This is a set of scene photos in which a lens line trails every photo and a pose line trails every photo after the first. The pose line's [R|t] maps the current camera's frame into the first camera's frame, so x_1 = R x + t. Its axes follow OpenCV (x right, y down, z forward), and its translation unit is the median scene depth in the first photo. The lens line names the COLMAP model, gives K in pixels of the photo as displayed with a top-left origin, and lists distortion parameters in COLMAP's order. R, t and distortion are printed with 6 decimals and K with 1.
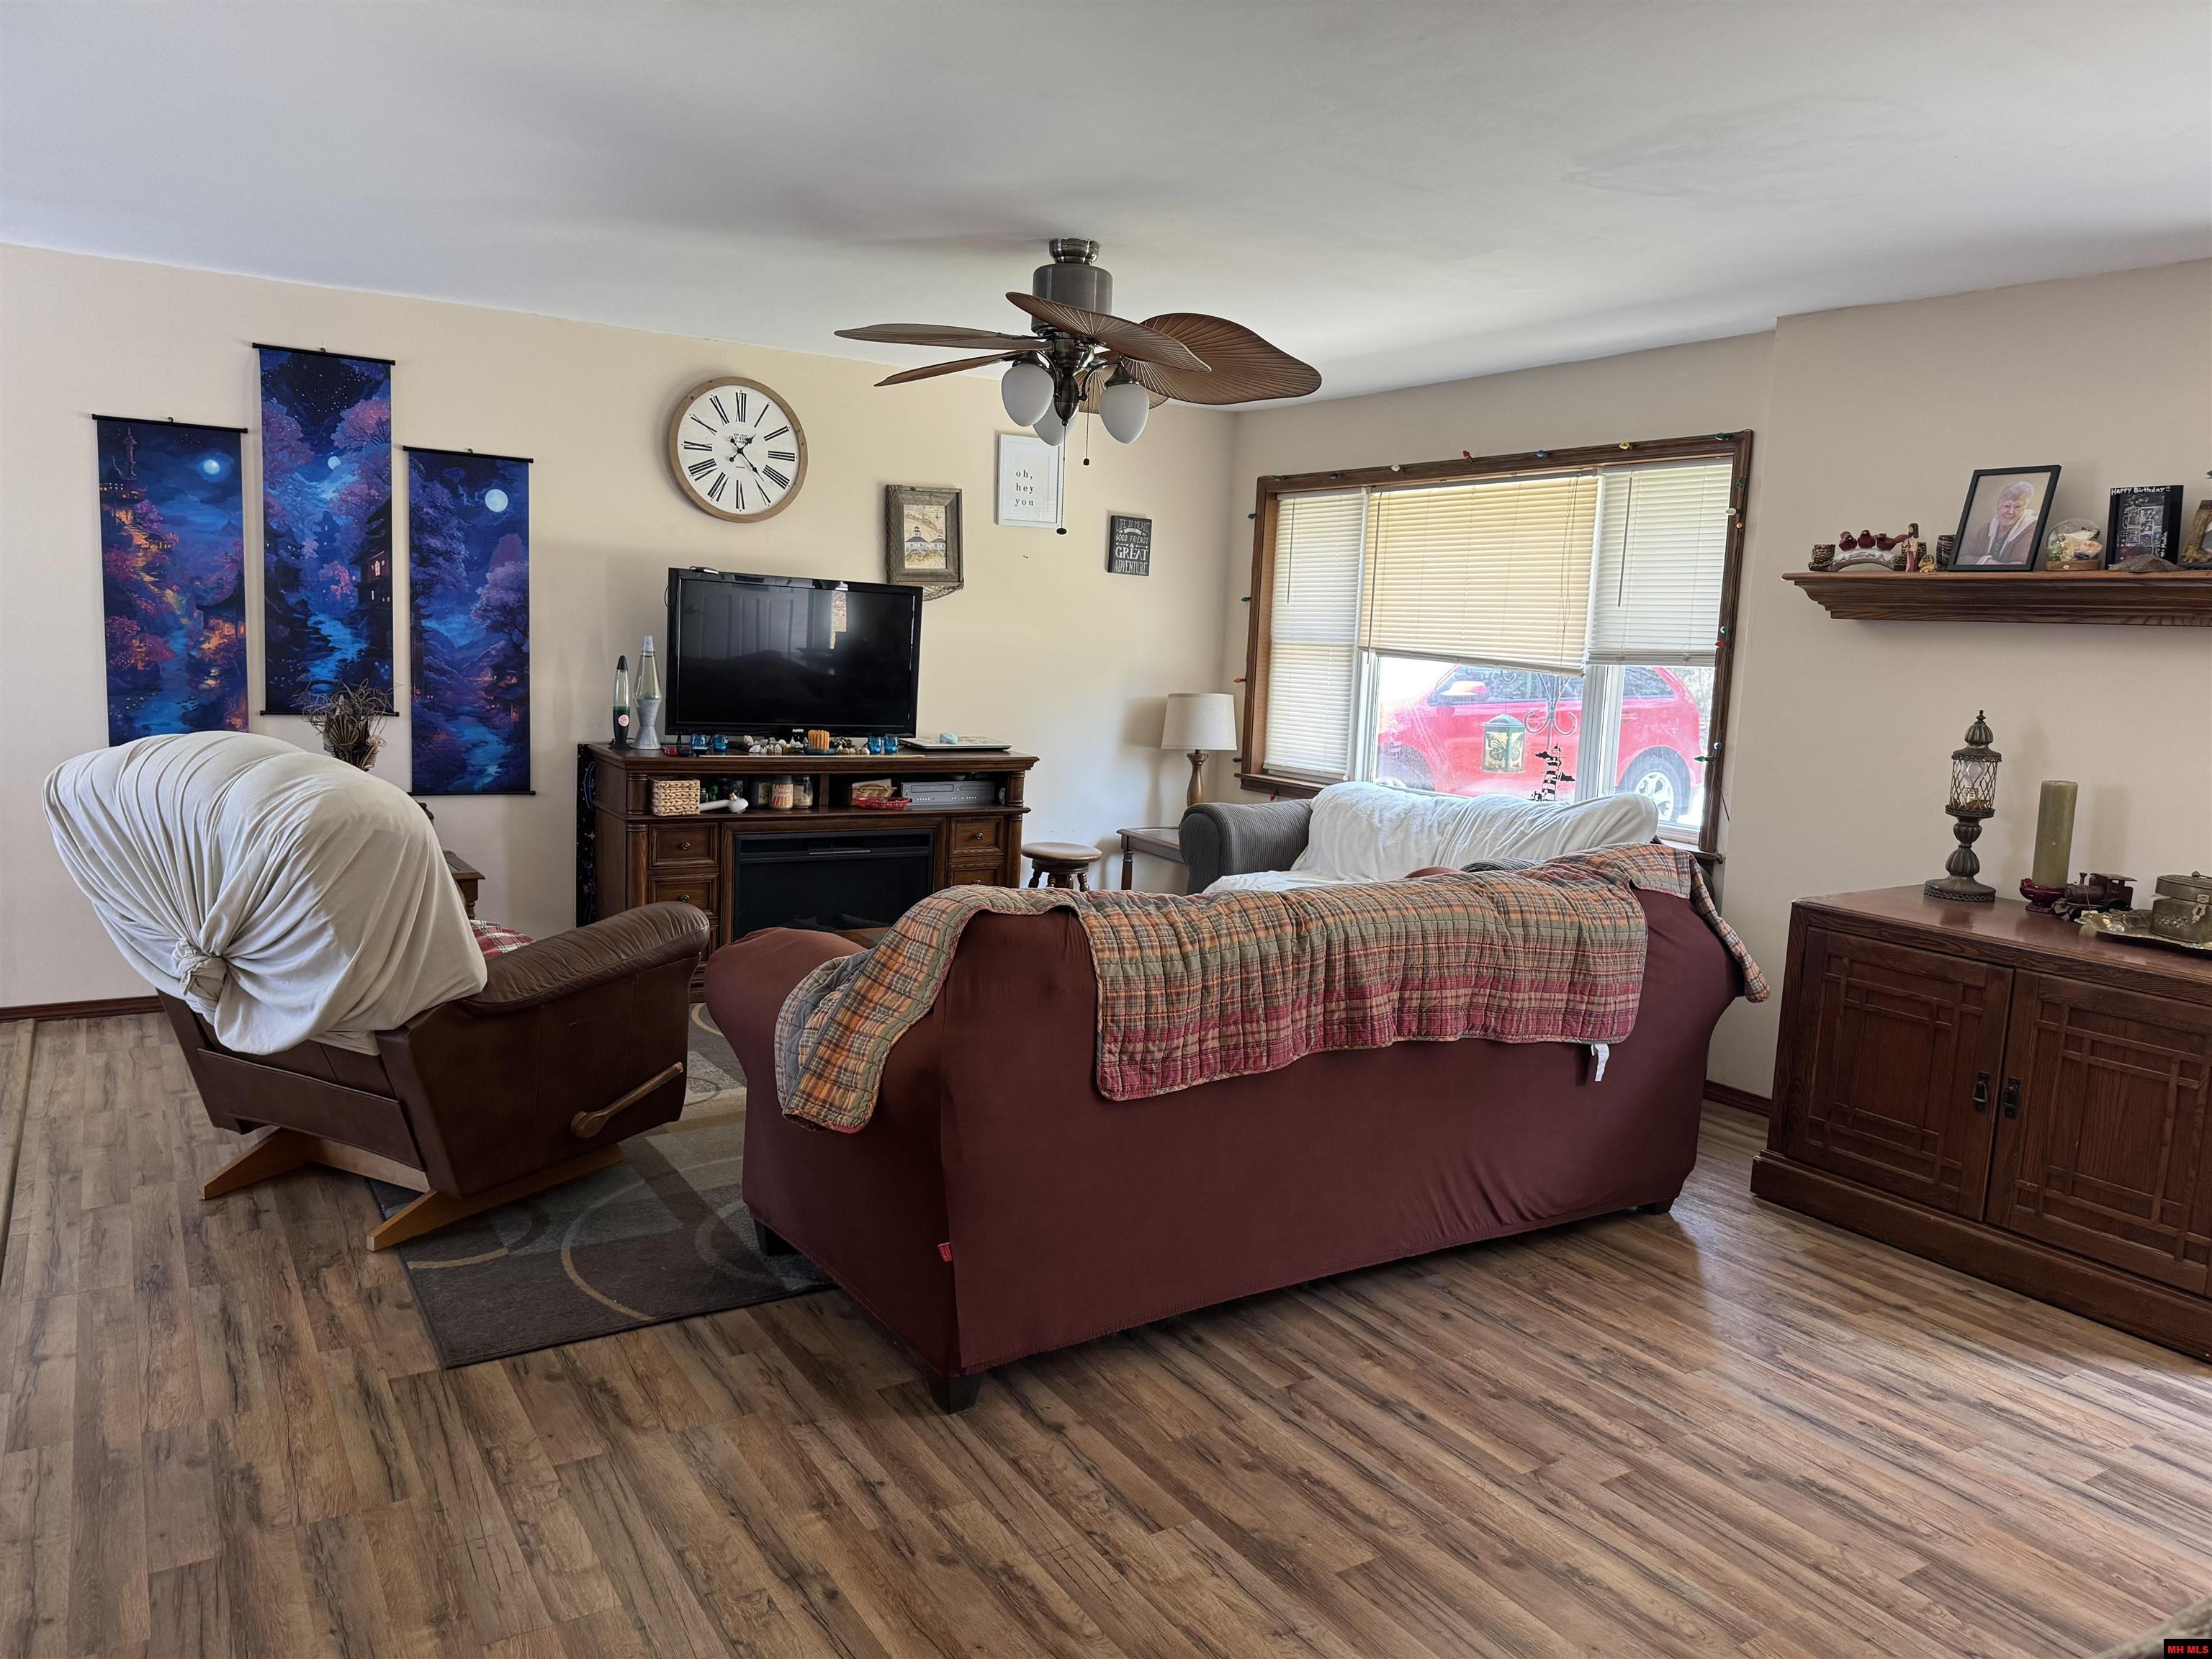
lens RADIAL K [[1523.7, 0, 1106.0], [0, 1523.7, 829.5], [0, 0, 1]] dist [0.062542, -0.071826]
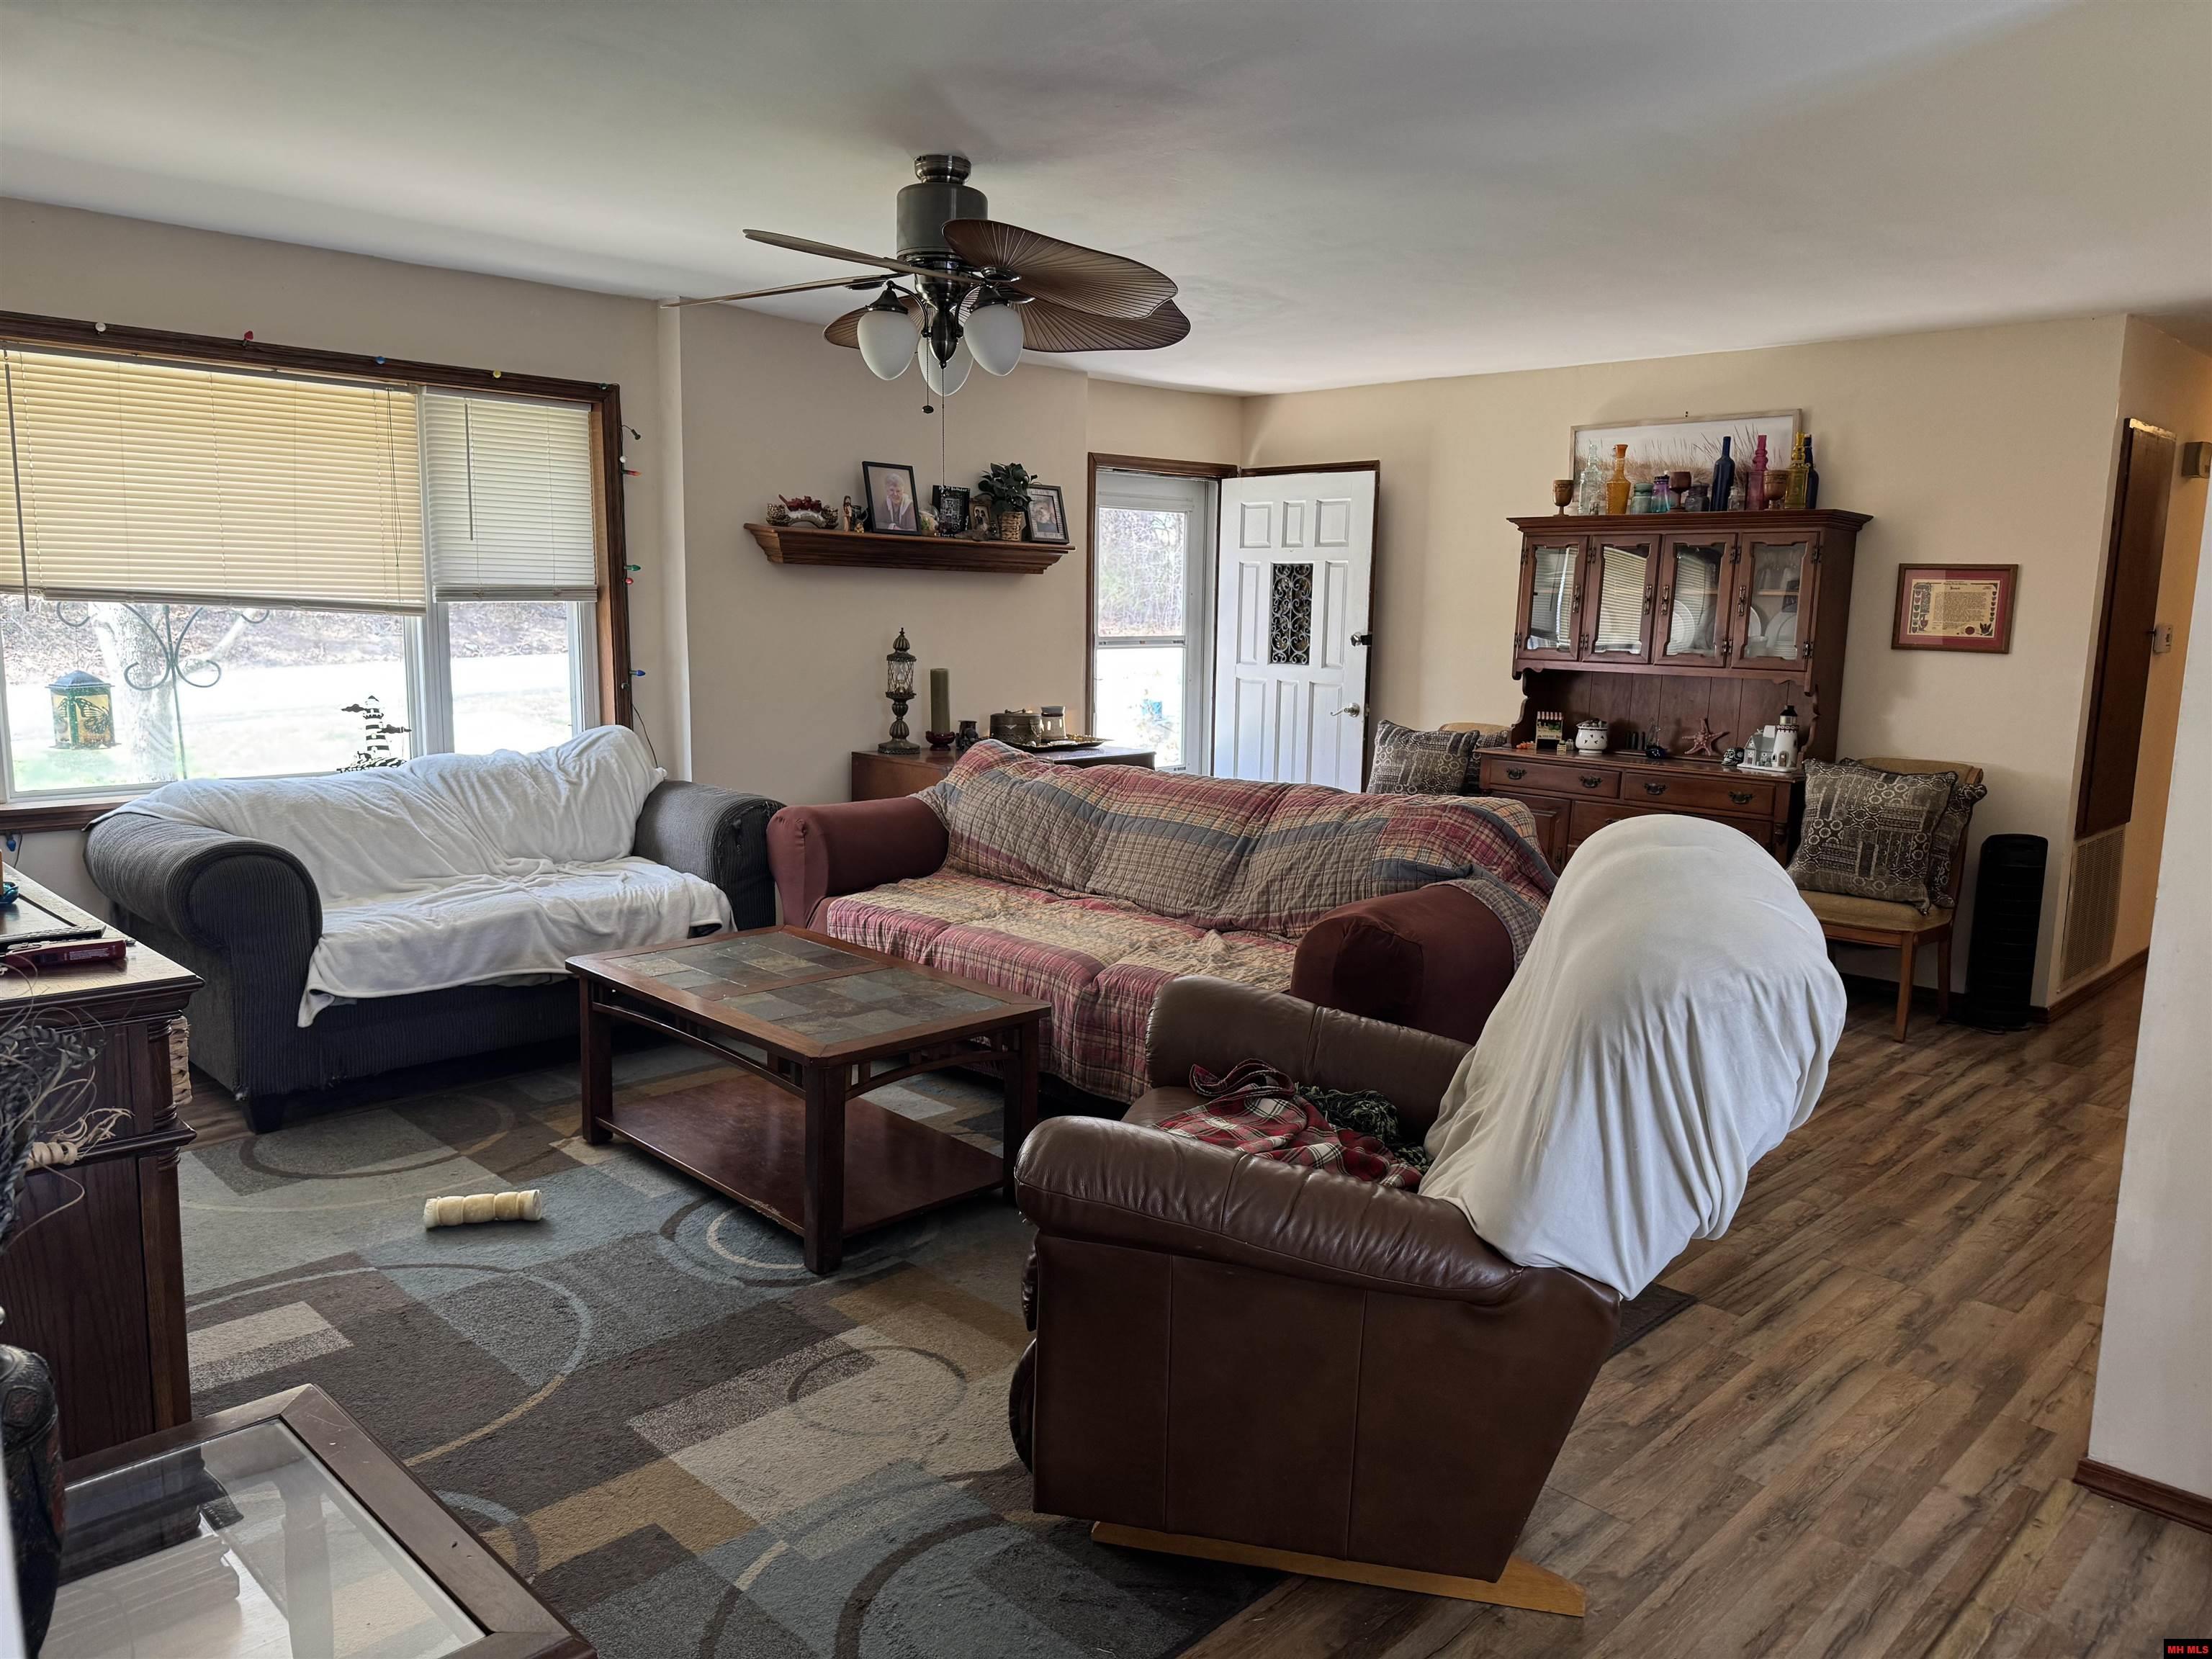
lens RADIAL K [[1557.7, 0, 1070.5], [0, 1557.7, 847.4], [0, 0, 1]] dist [0.044457, -0.077078]
pose [[-0.202344, -0.195965, 0.959508, -0.984454], [0.097806, 0.970832, 0.218903, -0.188930], [-0.974418, 0.138140, -0.177276, 1.155752]]
